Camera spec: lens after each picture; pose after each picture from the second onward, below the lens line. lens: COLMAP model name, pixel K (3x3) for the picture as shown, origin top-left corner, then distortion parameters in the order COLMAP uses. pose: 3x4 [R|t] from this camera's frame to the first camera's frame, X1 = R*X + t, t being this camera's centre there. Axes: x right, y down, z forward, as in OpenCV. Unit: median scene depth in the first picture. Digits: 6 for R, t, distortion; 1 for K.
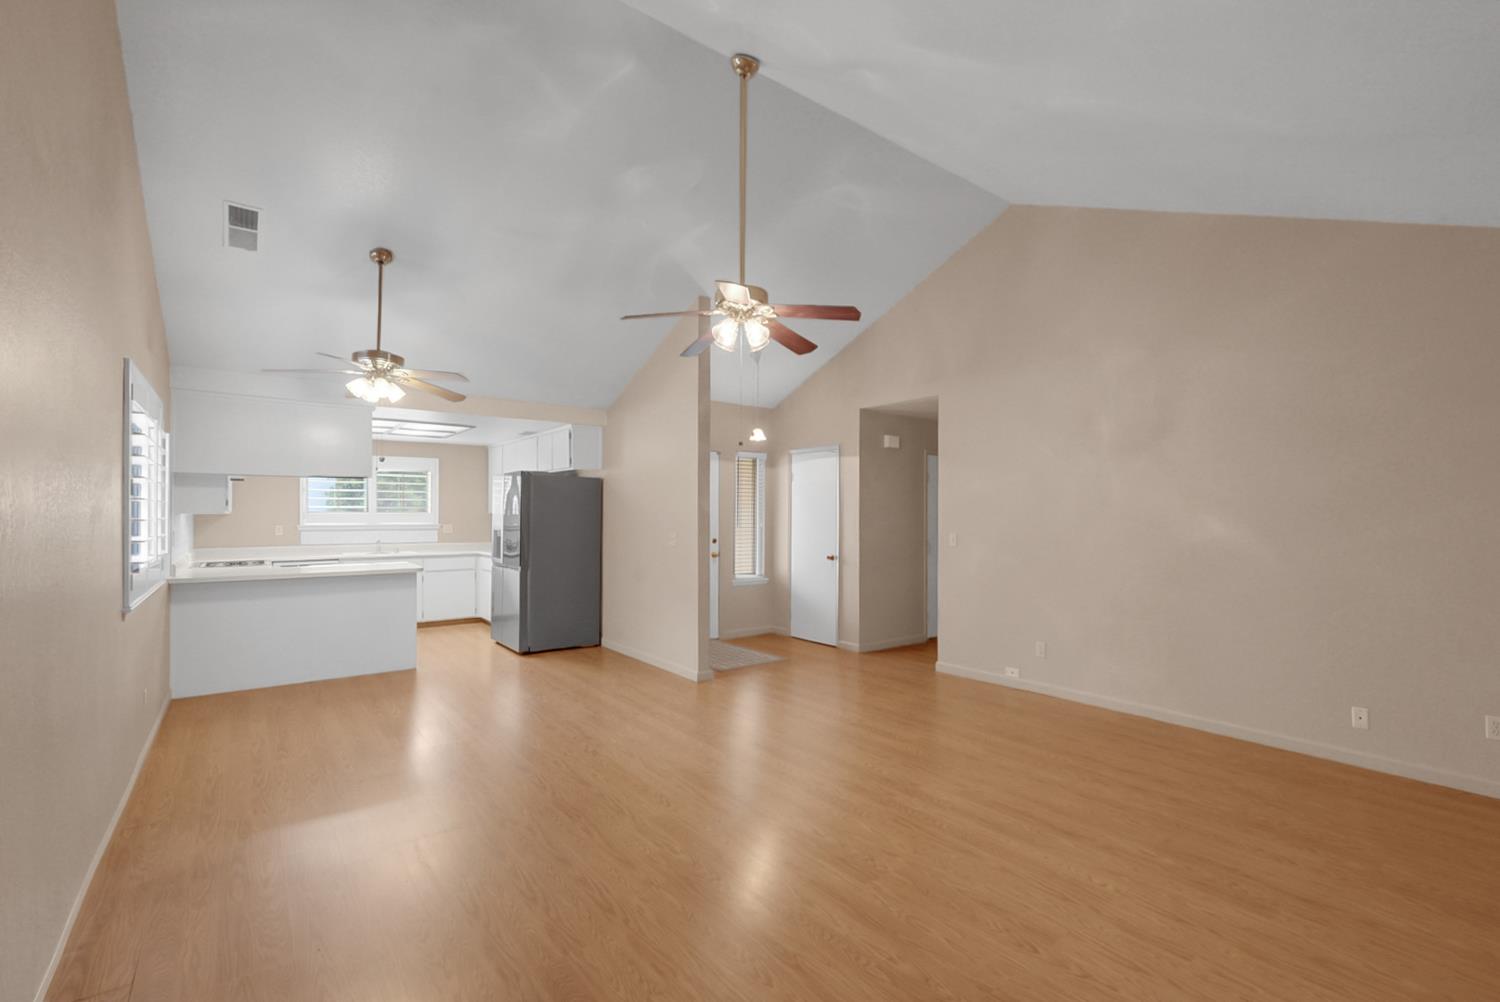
lens RADIAL K [[662.2, 0, 750.0], [0, 662.2, 501.0], [0, 0, 1]] dist [-0.001131, 0.000107]
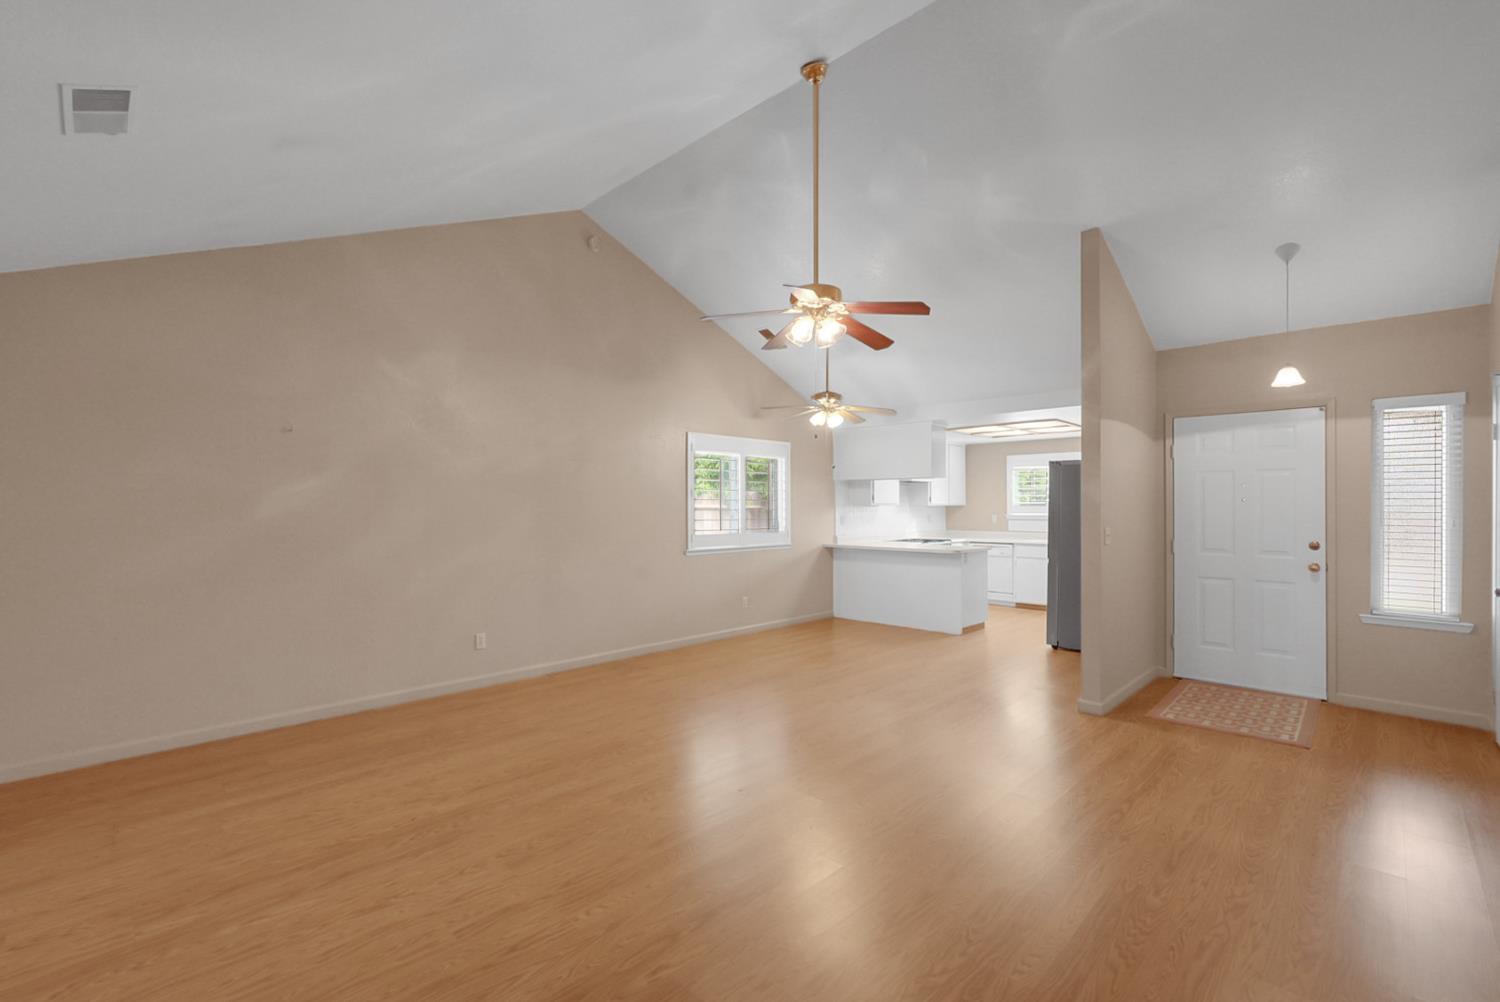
lens RADIAL K [[649.5, 0, 750.7], [0, 649.5, 503.4], [0, 0, 1]] dist [0.001313, 0.000173]
pose [[0.150594, -0.006307, -0.988576, 0.725121], [0.022537, 0.999742, -0.002945, 0.012701], [0.988339, -0.021836, 0.150697, 0.547578]]
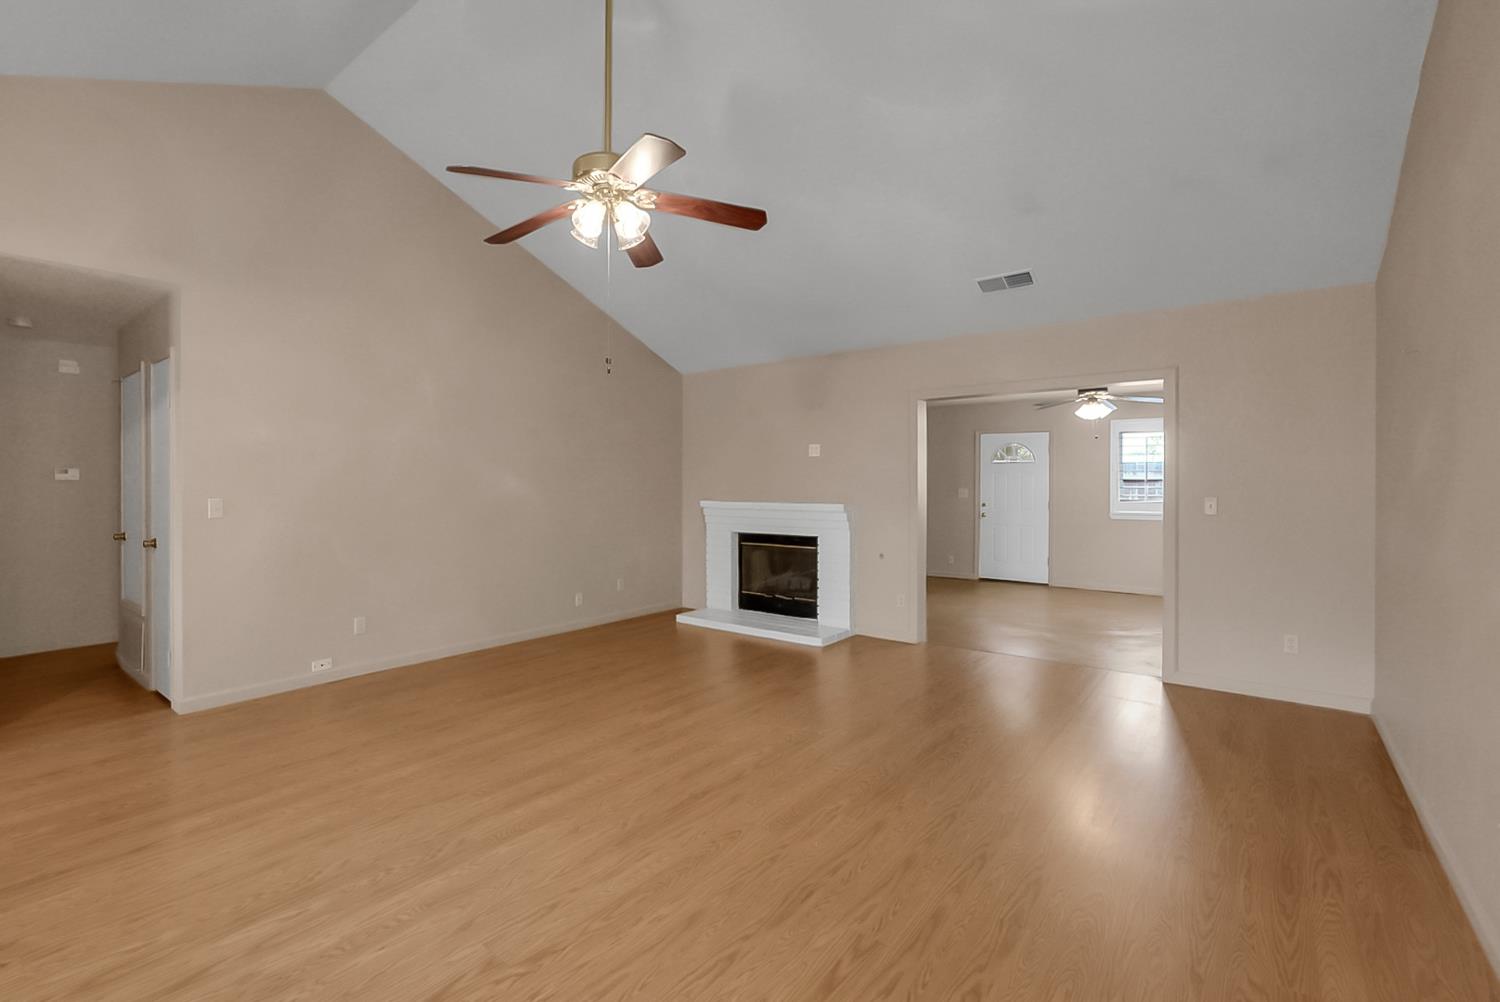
lens RADIAL K [[662.2, 0, 750.0], [0, 662.2, 501.0], [0, 0, 1]] dist [-0.001131, 0.000107]
pose [[-0.240797, -0.034823, 0.969951, -0.566785], [-0.024033, 0.999264, 0.029909, 0.021331], [-0.970278, -0.016109, -0.241456, 0.753026]]
